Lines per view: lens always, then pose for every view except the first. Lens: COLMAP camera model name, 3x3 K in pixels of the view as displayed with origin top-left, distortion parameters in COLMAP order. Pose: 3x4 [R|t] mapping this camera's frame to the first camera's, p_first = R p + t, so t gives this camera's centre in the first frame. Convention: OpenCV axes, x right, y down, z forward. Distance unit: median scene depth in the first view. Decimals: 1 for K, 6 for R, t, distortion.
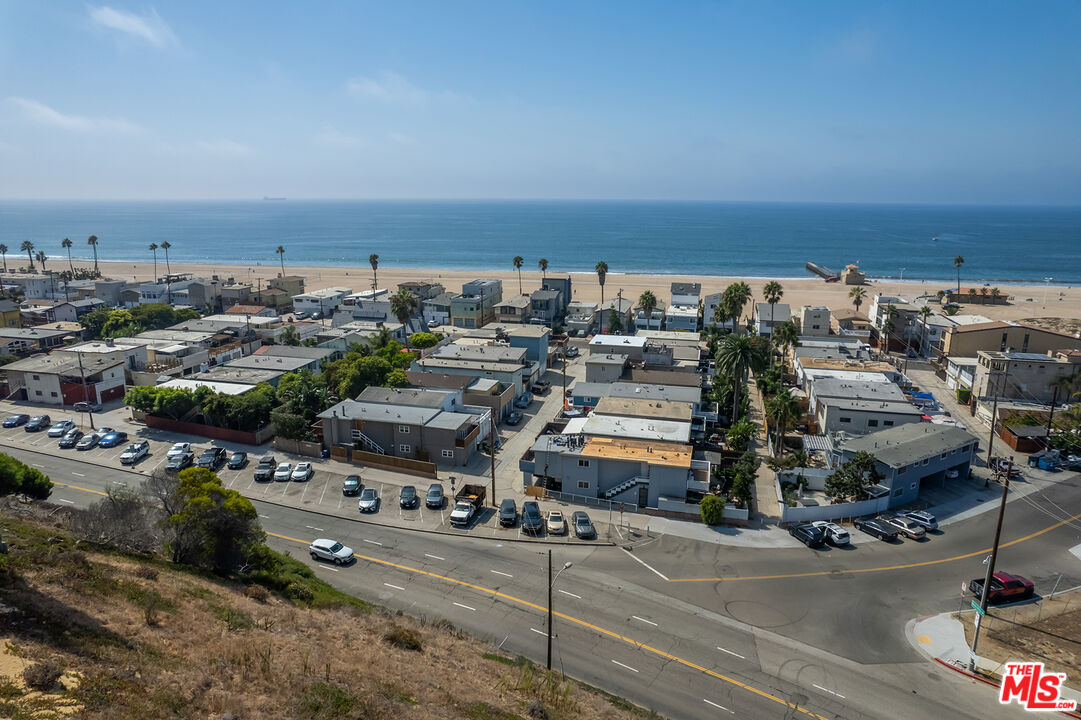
lens RADIAL K [[689.5, 0, 546.2], [0, 689.5, 359.1], [0, 0, 1]] dist [-0.073787, 0.065291]
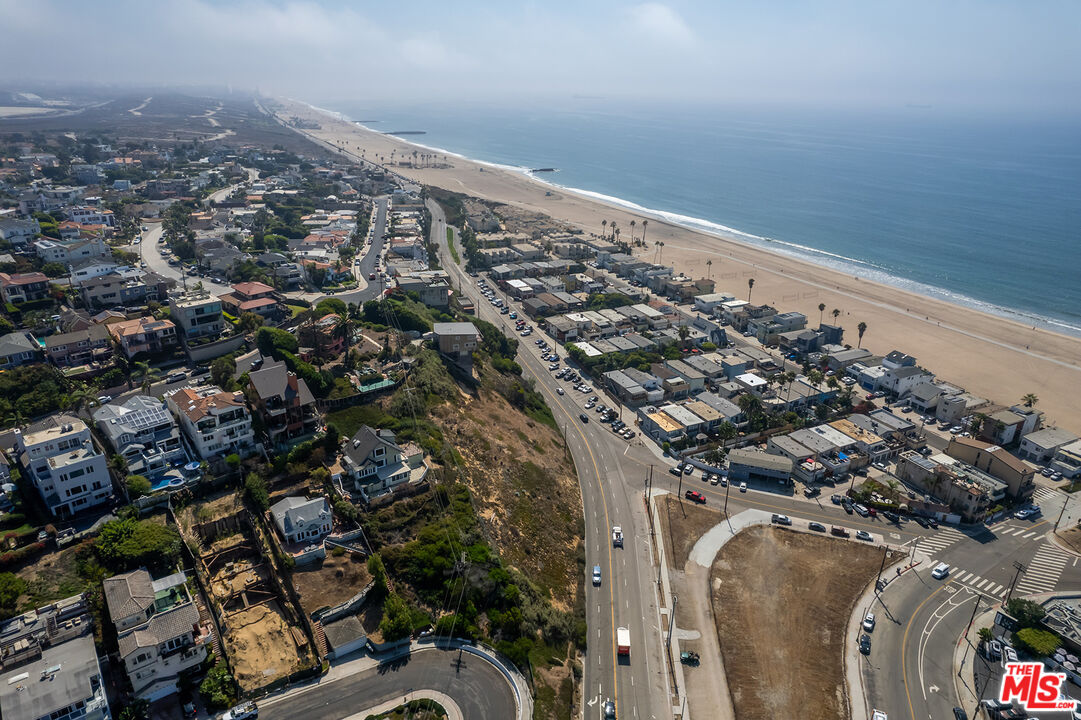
lens RADIAL K [[689.5, 0, 543.6], [0, 689.5, 363.0], [0, 0, 1]] dist [-0.073787, 0.065291]
pose [[0.642998, 0.295307, -0.706645, 1.514295], [-0.190428, 0.955342, 0.225961, -0.556596], [0.741816, -0.010728, 0.670518, -1.095490]]
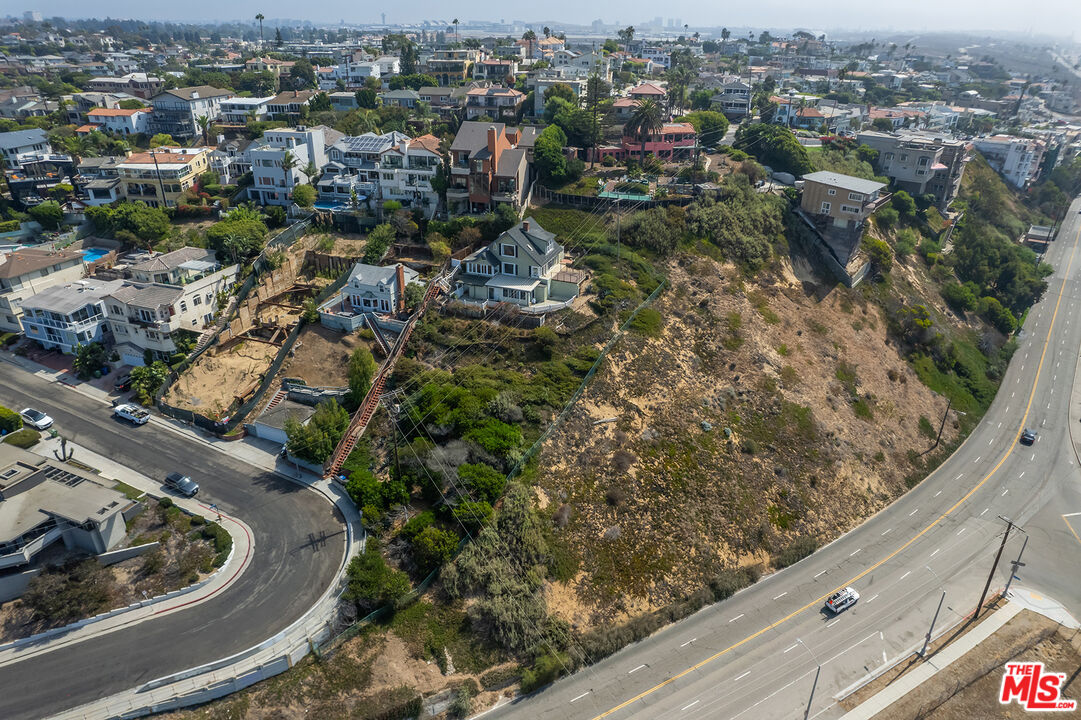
lens RADIAL K [[689.5, 0, 544.4], [0, 689.5, 362.9], [0, 0, 1]] dist [-0.073787, 0.065291]
pose [[-0.295180, 0.417984, -0.859161, 1.181269], [-0.234518, 0.840024, 0.489246, -0.312664], [0.926213, 0.345904, -0.149933, 0.000406]]
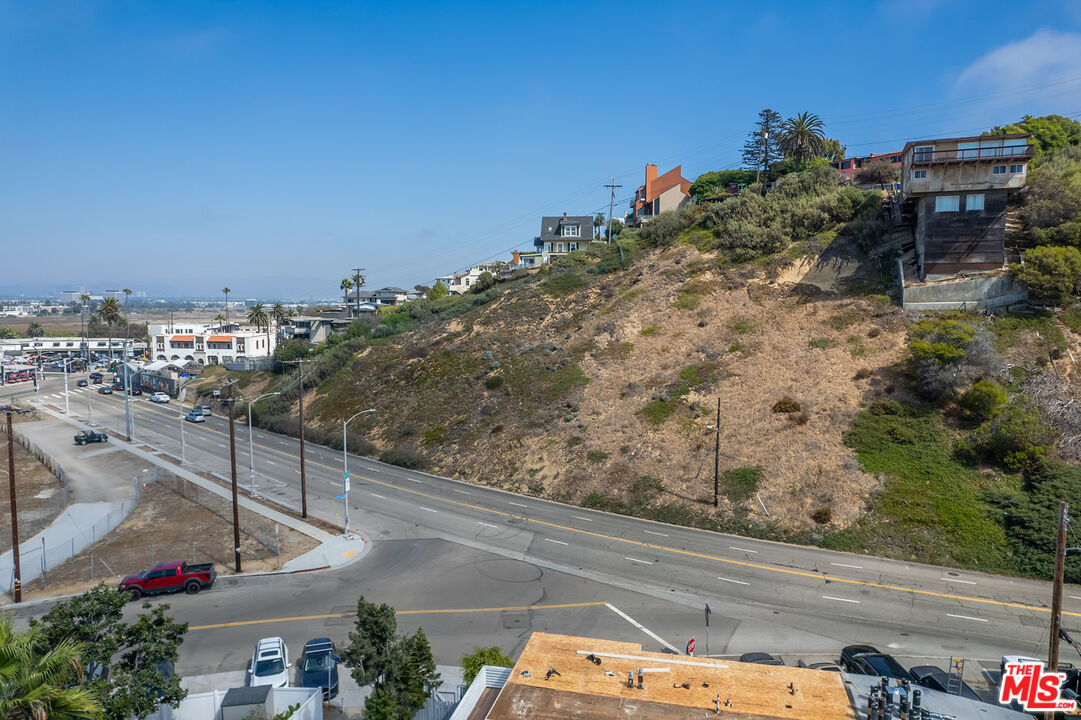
lens RADIAL K [[689.5, 0, 546.7], [0, 689.5, 364.0], [0, 0, 1]] dist [-0.073787, 0.065291]
pose [[-0.999889, -0.009546, -0.011415, 0.171704], [-0.012679, 0.948079, 0.317781, -0.094024], [0.007789, 0.317891, -0.948095, 1.089860]]
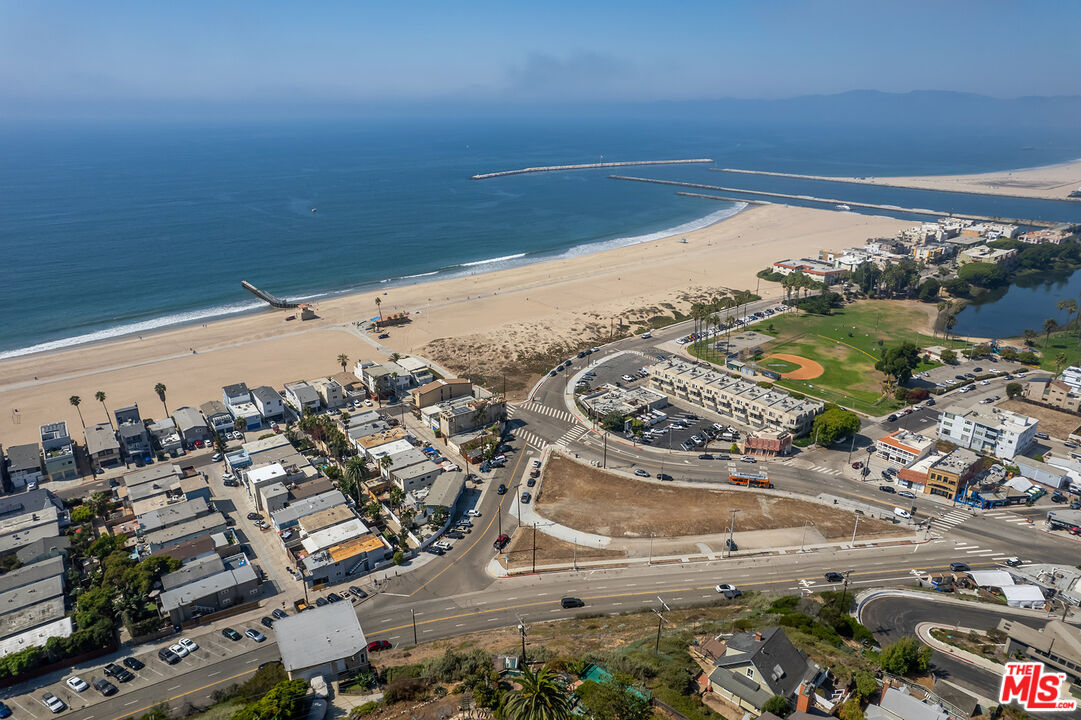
lens RADIAL K [[689.5, 0, 544.1], [0, 689.5, 361.2], [0, 0, 1]] dist [-0.073787, 0.065291]
pose [[0.632577, -0.271020, 0.725531, -0.771574], [0.179229, 0.962573, 0.203300, -0.656969], [-0.753474, 0.001433, 0.657476, -0.736106]]
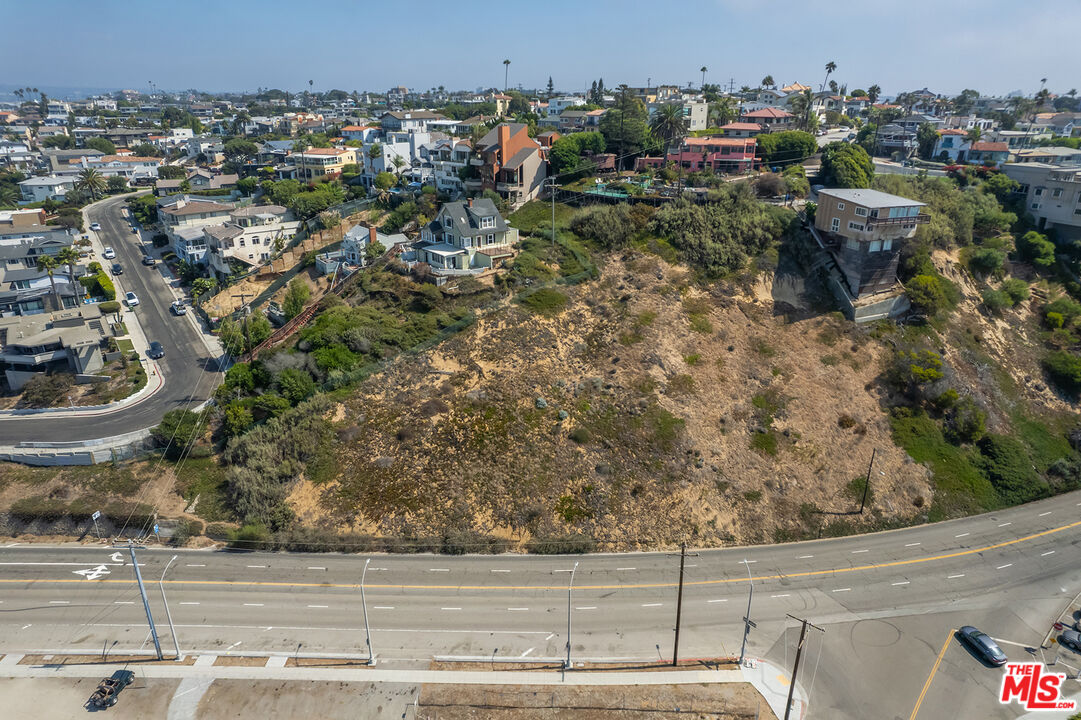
lens RADIAL K [[689.5, 0, 544.7], [0, 689.5, 360.6], [0, 0, 1]] dist [-0.073787, 0.065291]
pose [[-0.736076, 0.237824, -0.633744, 0.882307], [-0.164338, 0.845448, 0.508145, -0.354729], [0.656647, 0.478181, -0.583230, 0.679029]]
